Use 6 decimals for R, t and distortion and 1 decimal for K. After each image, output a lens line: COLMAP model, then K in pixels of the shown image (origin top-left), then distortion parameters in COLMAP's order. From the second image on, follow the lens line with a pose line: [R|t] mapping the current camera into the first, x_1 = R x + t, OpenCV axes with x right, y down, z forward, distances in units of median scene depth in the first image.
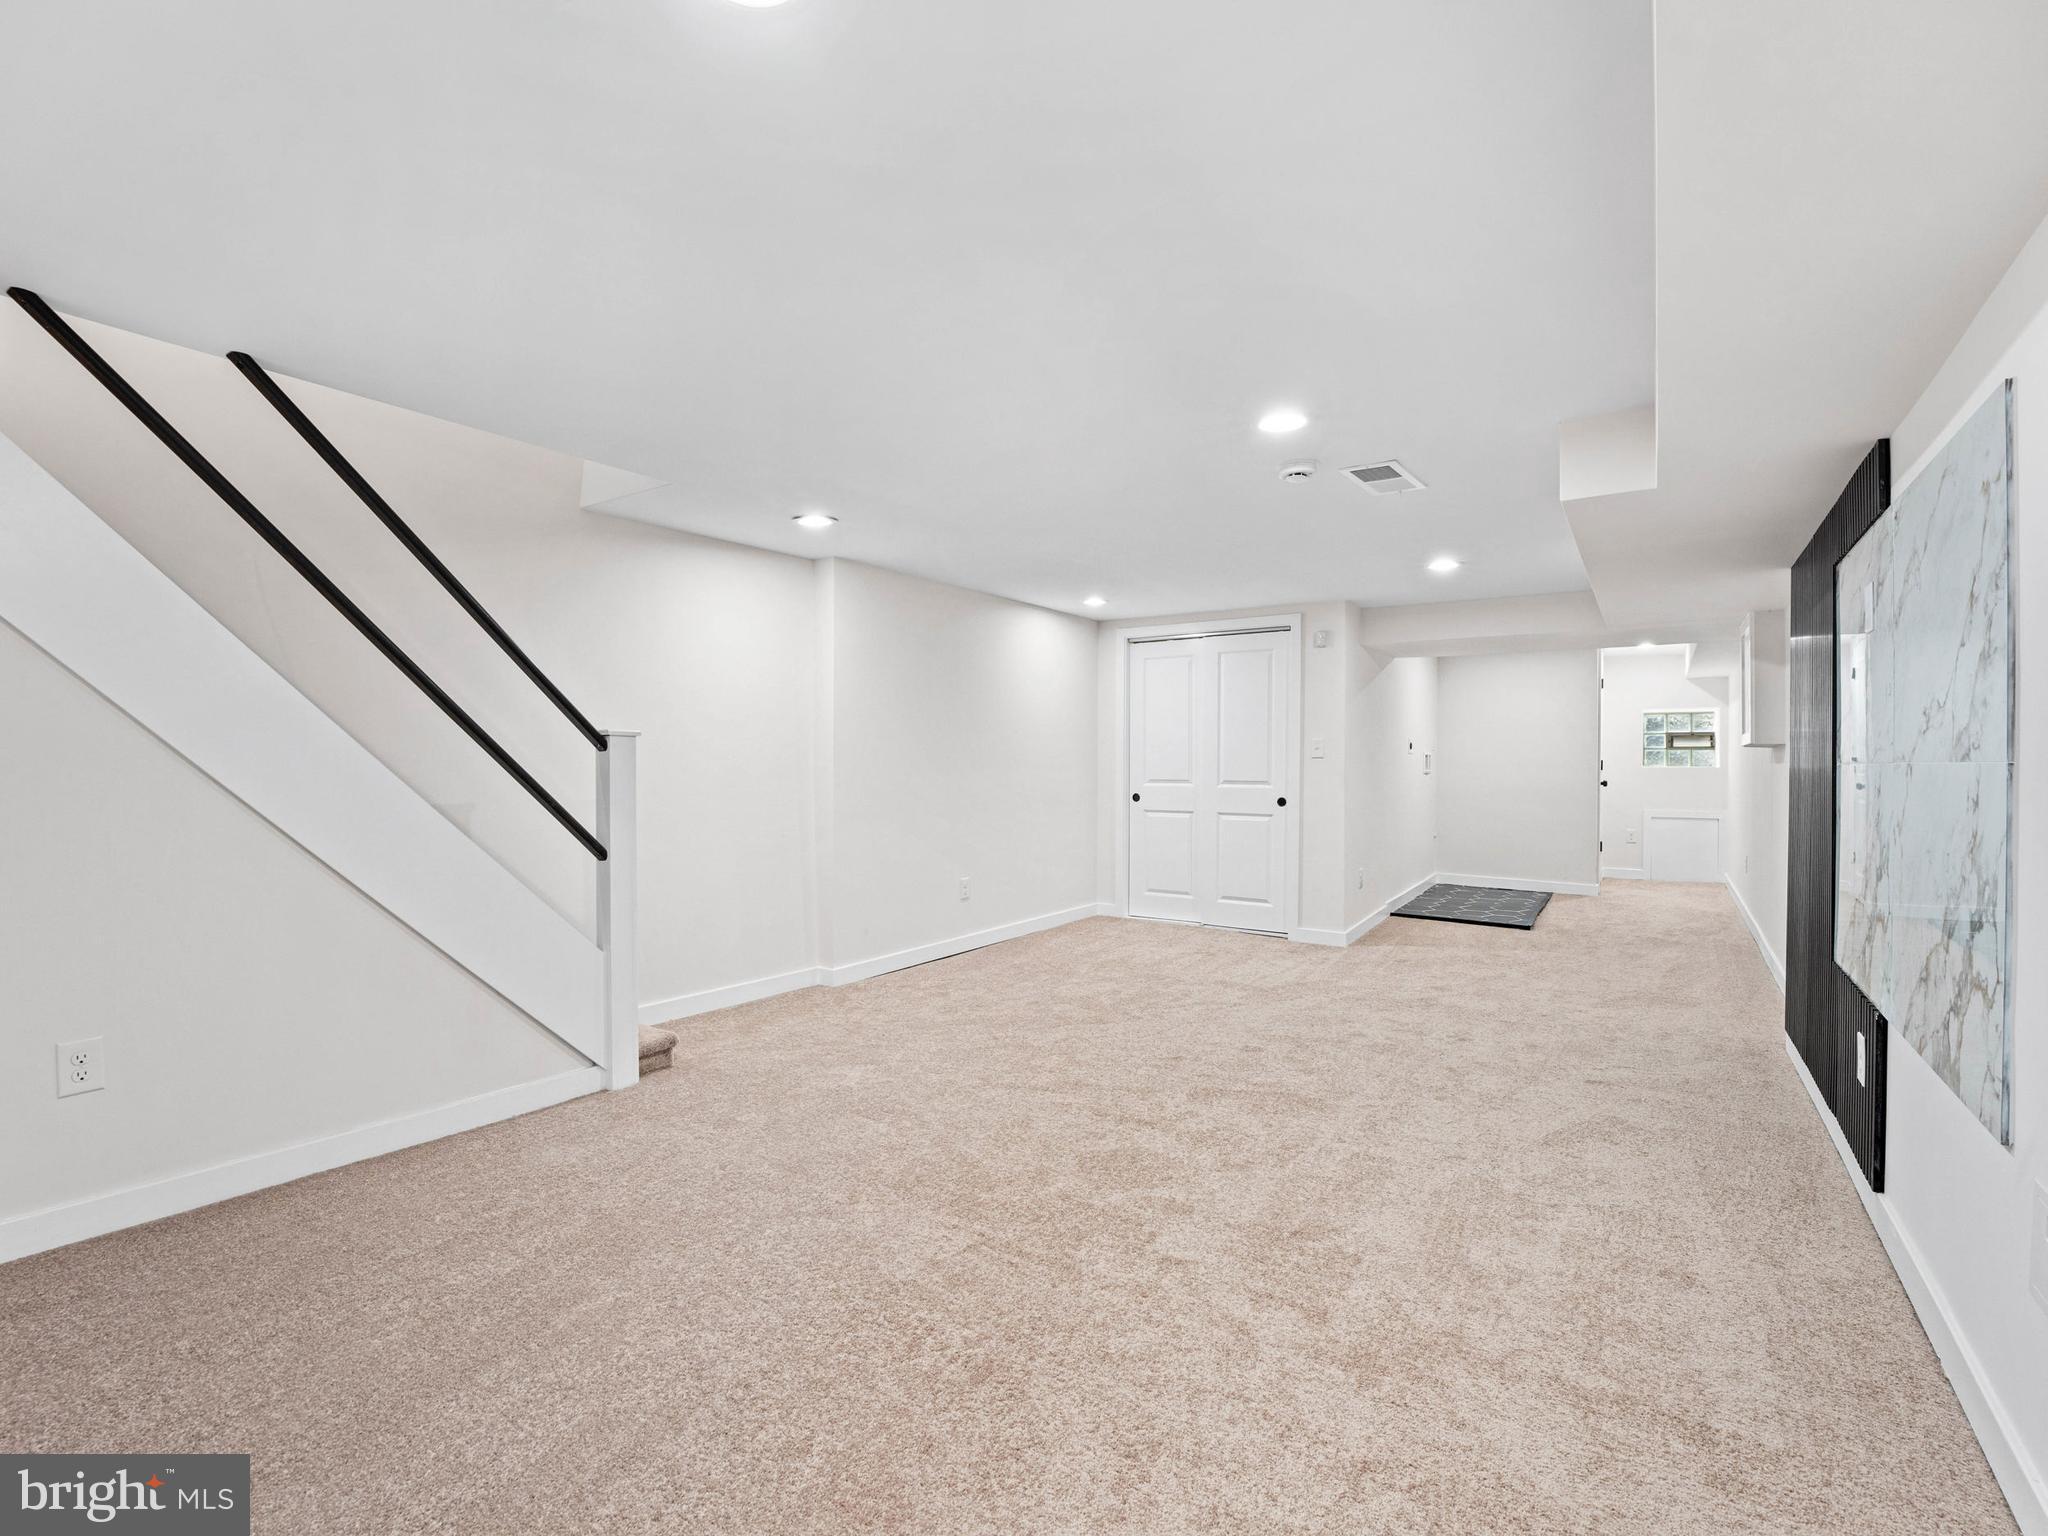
lens RADIAL K [[936.7, 0, 1014.3], [0, 936.7, 758.1], [0, 0, 1]] dist [-0.027442, 0.002806]
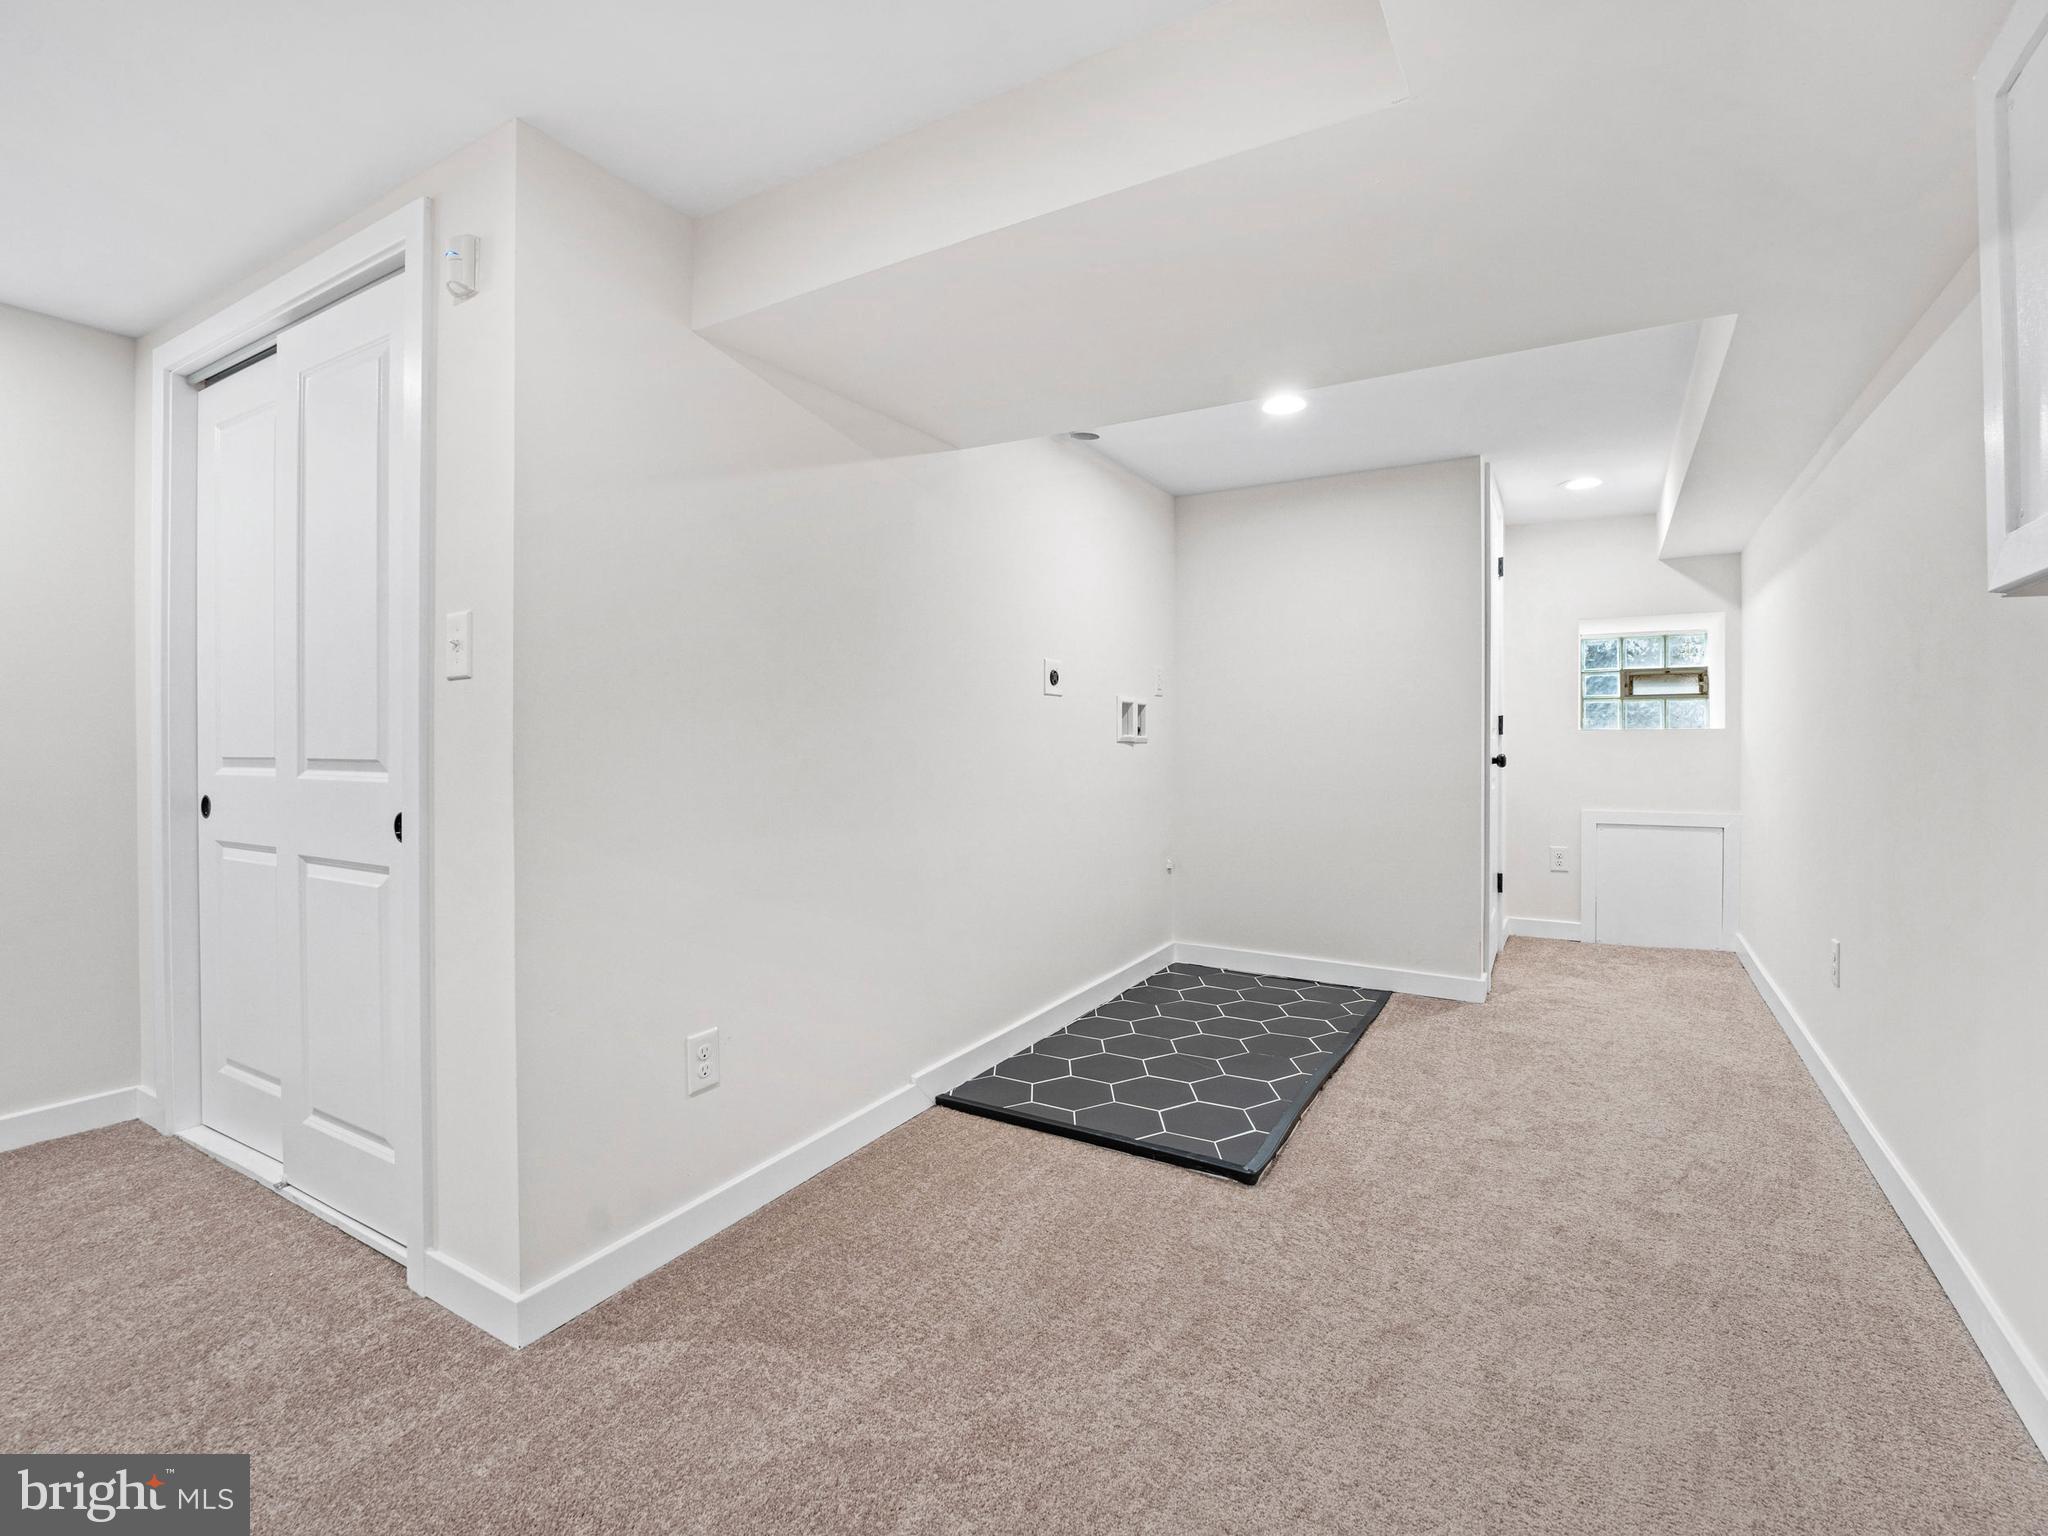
lens RADIAL K [[936.7, 0, 1014.3], [0, 936.7, 758.1], [0, 0, 1]] dist [-0.027442, 0.002806]
pose [[0.998929, -0.005452, 0.045956, 0.321942], [0.004390, 0.999722, 0.023182, 0.012140], [-0.046069, -0.022956, 0.998674, 0.470457]]
